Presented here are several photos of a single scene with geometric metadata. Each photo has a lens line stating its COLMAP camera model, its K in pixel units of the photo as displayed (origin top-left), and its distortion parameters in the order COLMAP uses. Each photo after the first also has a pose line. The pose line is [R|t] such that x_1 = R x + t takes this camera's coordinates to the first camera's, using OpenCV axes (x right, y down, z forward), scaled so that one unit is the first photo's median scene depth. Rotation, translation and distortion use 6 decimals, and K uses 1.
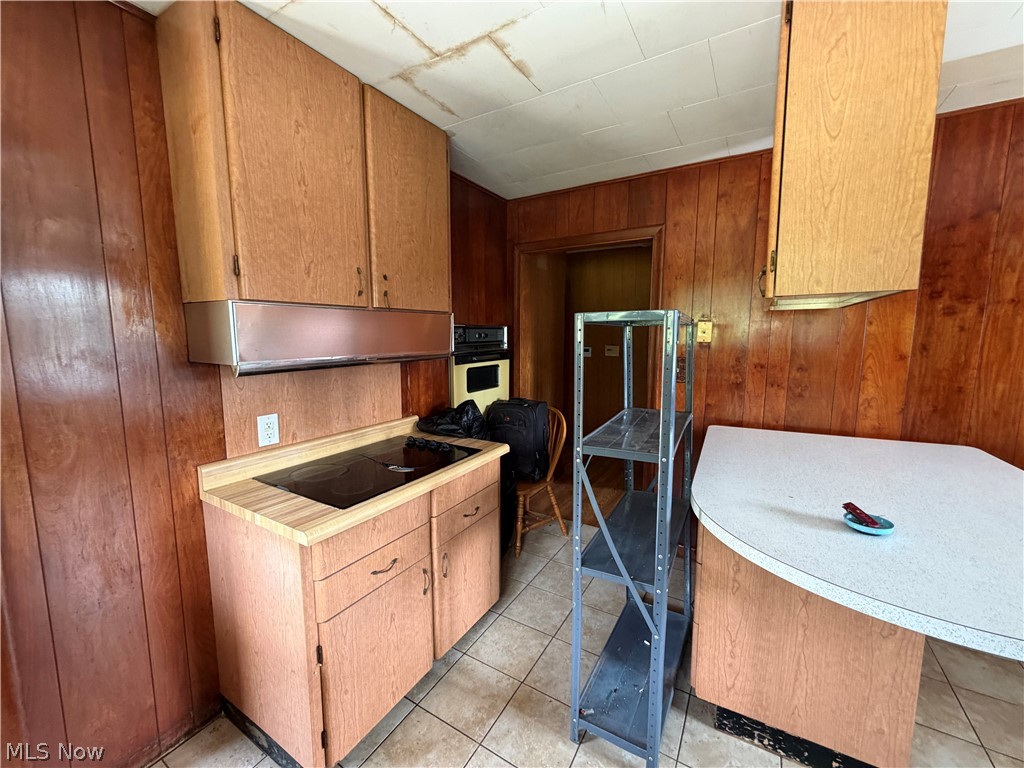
lens RADIAL K [[411.6, 0, 509.4], [0, 411.6, 383.6], [0, 0, 1]] dist [0.001906, 0.000254]
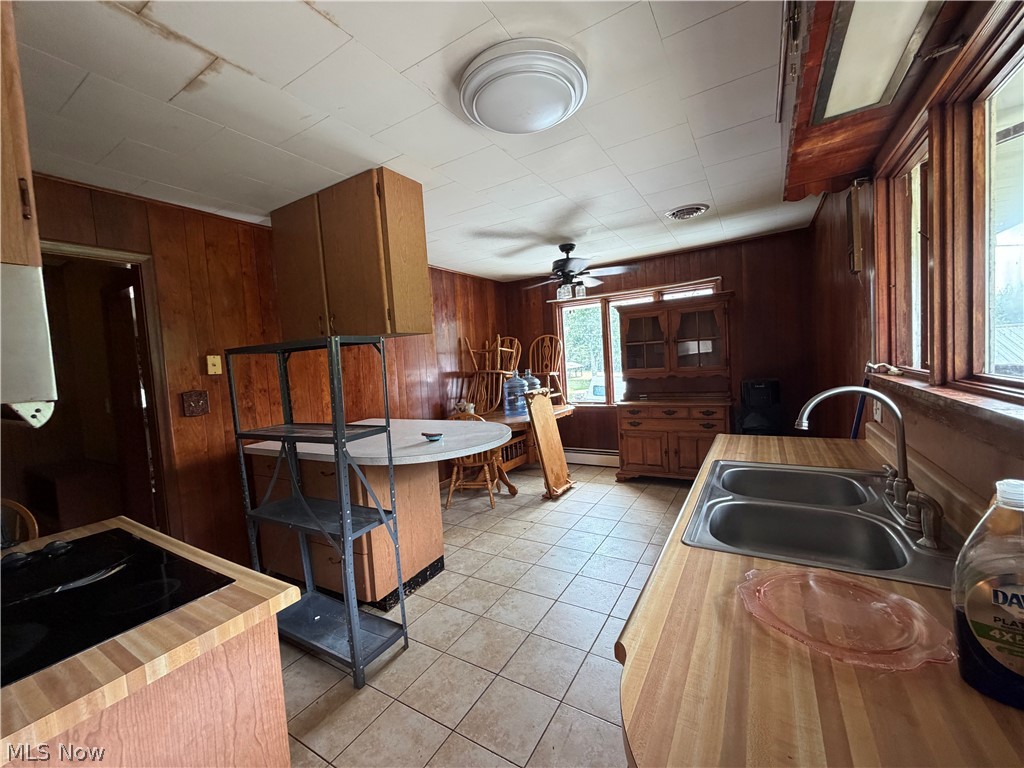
lens RADIAL K [[411.6, 0, 509.4], [0, 411.6, 383.6], [0, 0, 1]] dist [0.001906, 0.000254]
pose [[0.005353, -0.058110, 0.998296, -1.007591], [0.186336, 0.980883, 0.056098, 0.008889], [-0.982471, 0.185718, 0.016079, 0.398423]]
